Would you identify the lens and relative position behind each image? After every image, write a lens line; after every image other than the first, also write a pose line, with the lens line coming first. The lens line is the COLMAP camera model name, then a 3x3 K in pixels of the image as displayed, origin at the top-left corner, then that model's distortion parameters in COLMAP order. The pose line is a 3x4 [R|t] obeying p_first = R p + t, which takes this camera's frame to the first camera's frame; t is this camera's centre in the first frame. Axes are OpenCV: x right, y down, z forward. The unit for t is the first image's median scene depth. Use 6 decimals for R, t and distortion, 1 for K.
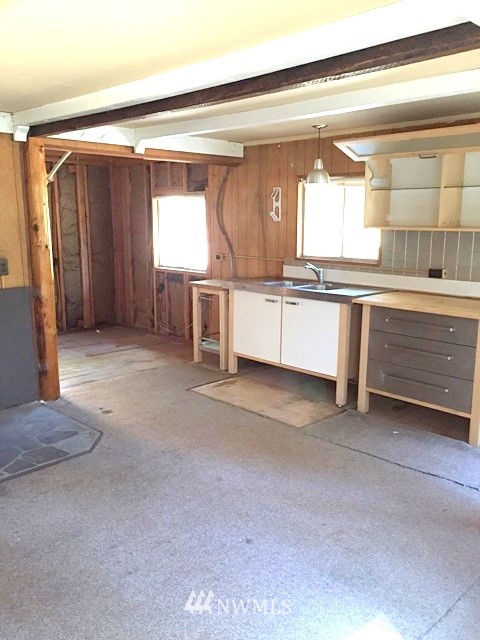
lens RADIAL K [[553.9, 0, 240.0], [0, 553.9, 320.0], [0, 0, 1]] dist [0.083592, -0.115255]
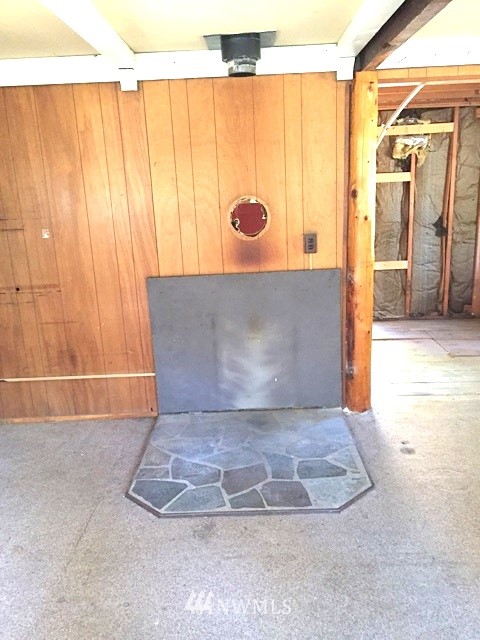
lens RADIAL K [[553.9, 0, 240.0], [0, 553.9, 320.0], [0, 0, 1]] dist [0.083592, -0.115255]
pose [[0.701409, 0.140710, -0.698732, 0.088196], [-0.093054, 0.990007, 0.105957, -0.057120], [0.706659, -0.009299, 0.707493, 0.331732]]
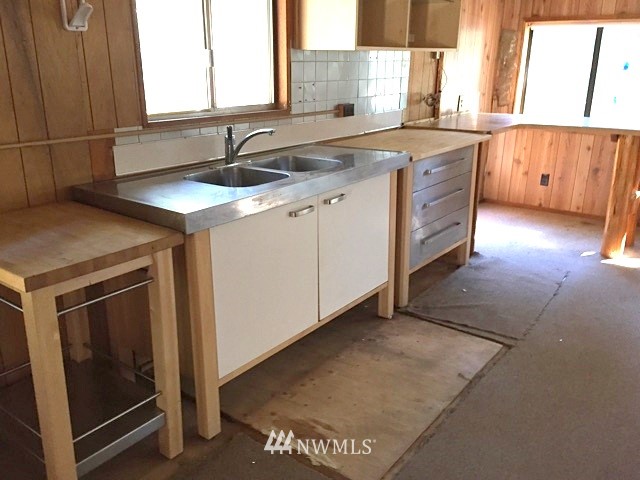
lens RADIAL K [[546.4, 0, 320.0], [0, 546.4, 240.0], [0, 0, 1]] dist [0.087169, -0.111254]
pose [[-0.134697, -0.316743, 0.938899, -0.426849], [0.183745, 0.923116, 0.337779, -0.183352], [-0.973701, 0.218016, -0.066142, 1.127273]]
